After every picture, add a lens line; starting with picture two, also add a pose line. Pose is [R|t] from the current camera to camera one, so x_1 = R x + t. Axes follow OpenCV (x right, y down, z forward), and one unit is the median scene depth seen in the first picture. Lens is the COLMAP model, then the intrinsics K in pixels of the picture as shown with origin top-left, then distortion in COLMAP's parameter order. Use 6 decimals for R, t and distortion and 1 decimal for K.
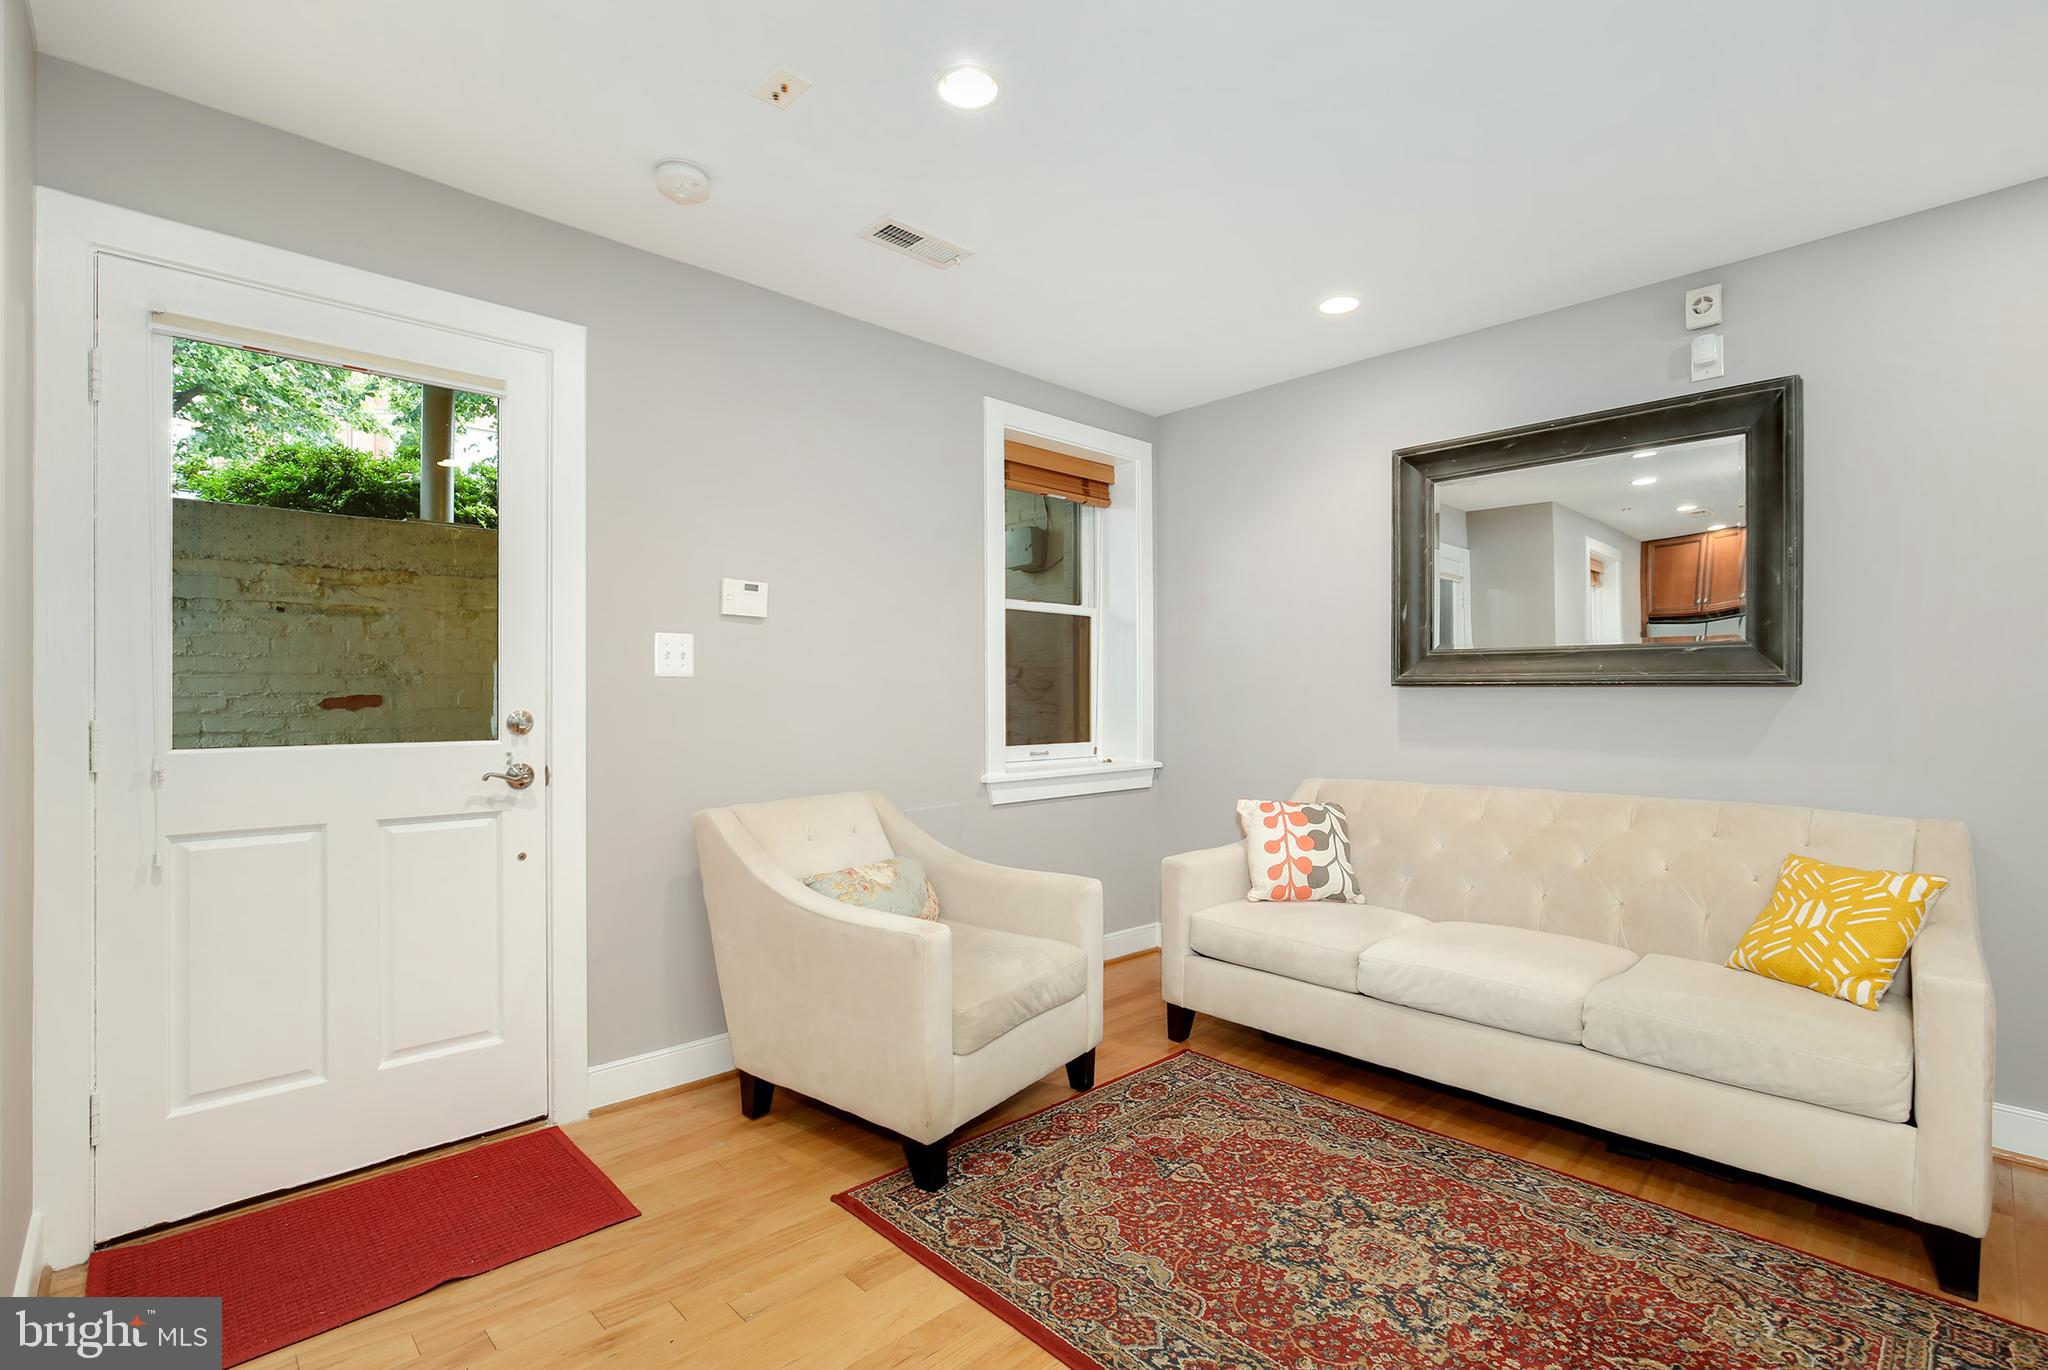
lens RADIAL K [[942.4, 0, 1020.7], [0, 942.4, 688.6], [0, 0, 1]] dist [-0.015413, 0.004244]
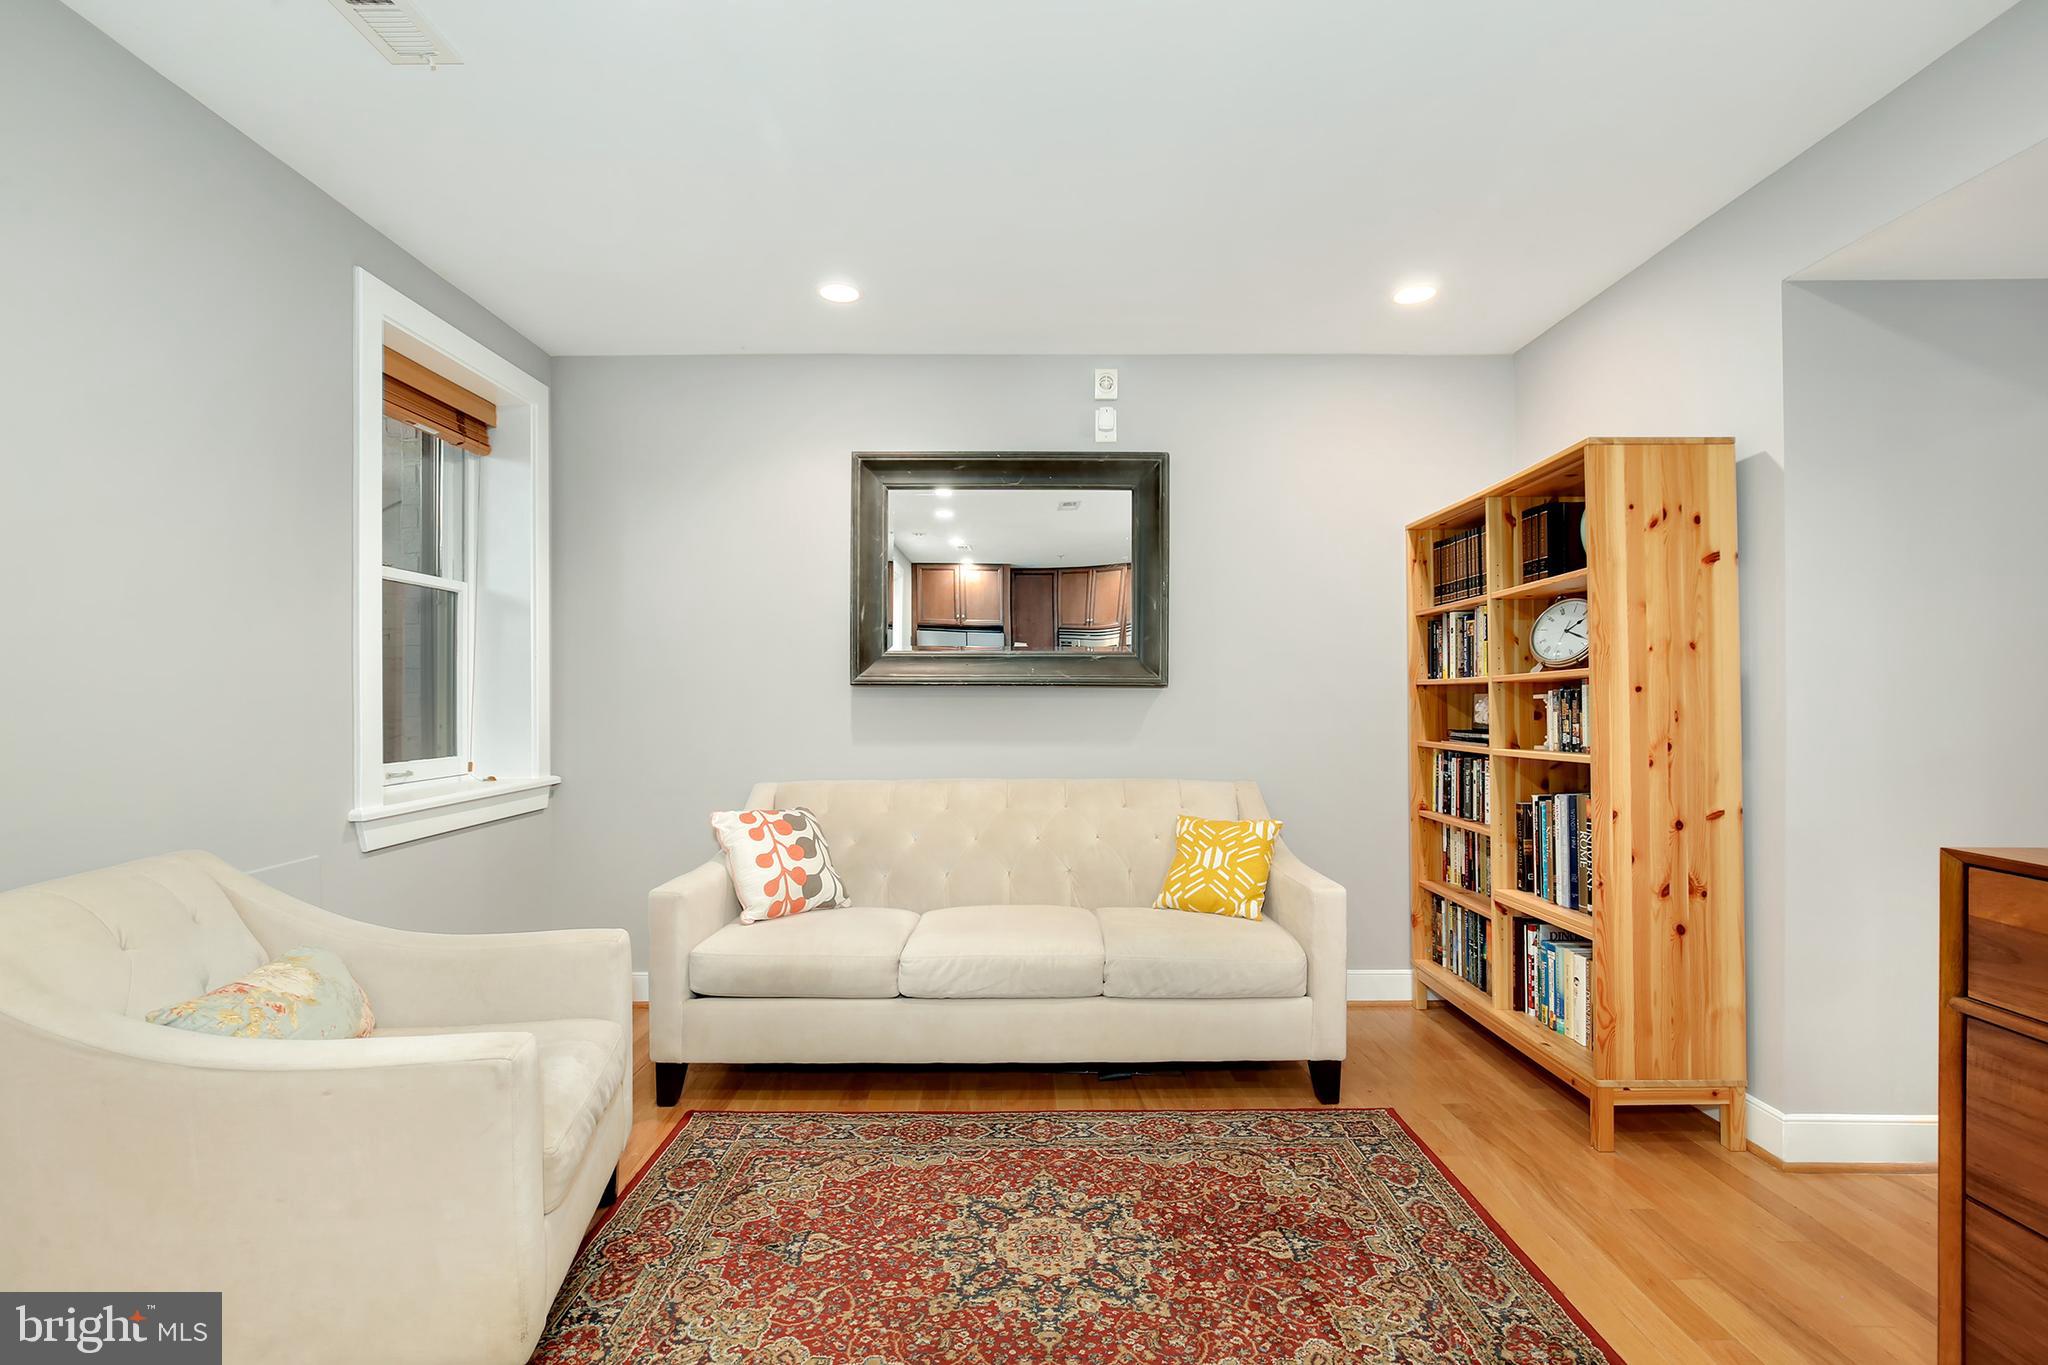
lens RADIAL K [[942.4, 0, 1020.7], [0, 942.4, 686.1], [0, 0, 1]] dist [-0.015413, 0.004244]
pose [[0.690232, 0.006454, 0.723559, -0.257263], [-0.003304, 0.999978, -0.005768, 0.003380], [-0.723581, 0.001591, 0.690238, 0.216102]]
